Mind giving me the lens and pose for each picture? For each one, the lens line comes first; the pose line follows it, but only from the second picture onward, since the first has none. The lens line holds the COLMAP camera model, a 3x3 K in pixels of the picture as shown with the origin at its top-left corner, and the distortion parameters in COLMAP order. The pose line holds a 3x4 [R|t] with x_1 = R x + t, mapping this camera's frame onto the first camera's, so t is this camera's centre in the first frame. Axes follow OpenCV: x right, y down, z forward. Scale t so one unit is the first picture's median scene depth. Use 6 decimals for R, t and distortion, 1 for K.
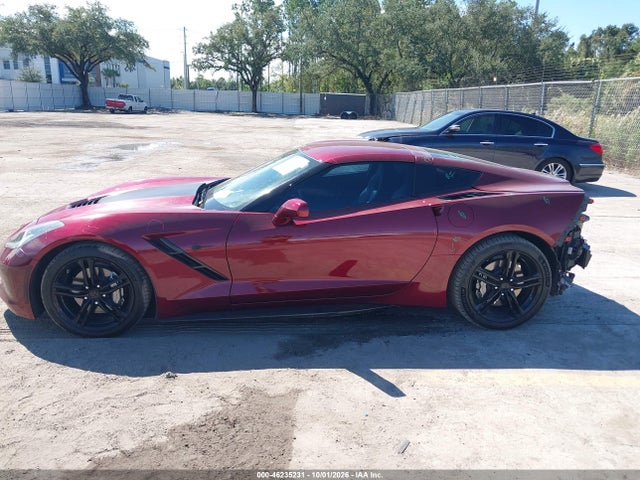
lens RADIAL K [[512.4, 0, 319.2], [0, 512.4, 239.8], [0, 0, 1]] dist [0.008144, -0.012003]
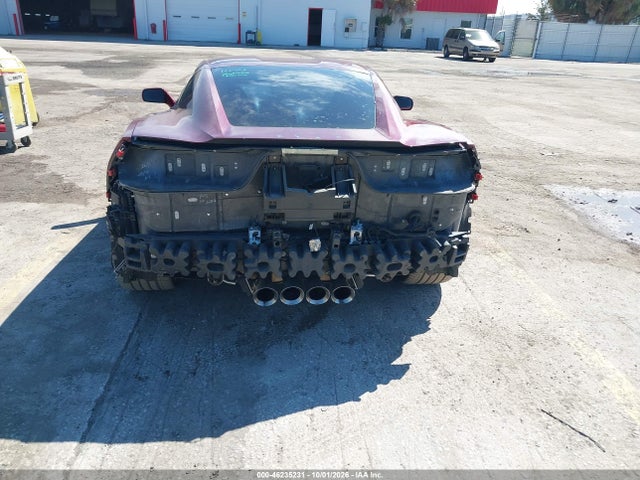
lens RADIAL K [[512.4, 0, 317.5], [0, 512.4, 241.1], [0, 0, 1]] dist [0.008144, -0.012003]
pose [[0.015786, 0.353826, -0.935178, 0.089272], [-0.300015, 0.893875, 0.333134, -0.019814], [0.953804, 0.275309, 0.120264, 0.093656]]
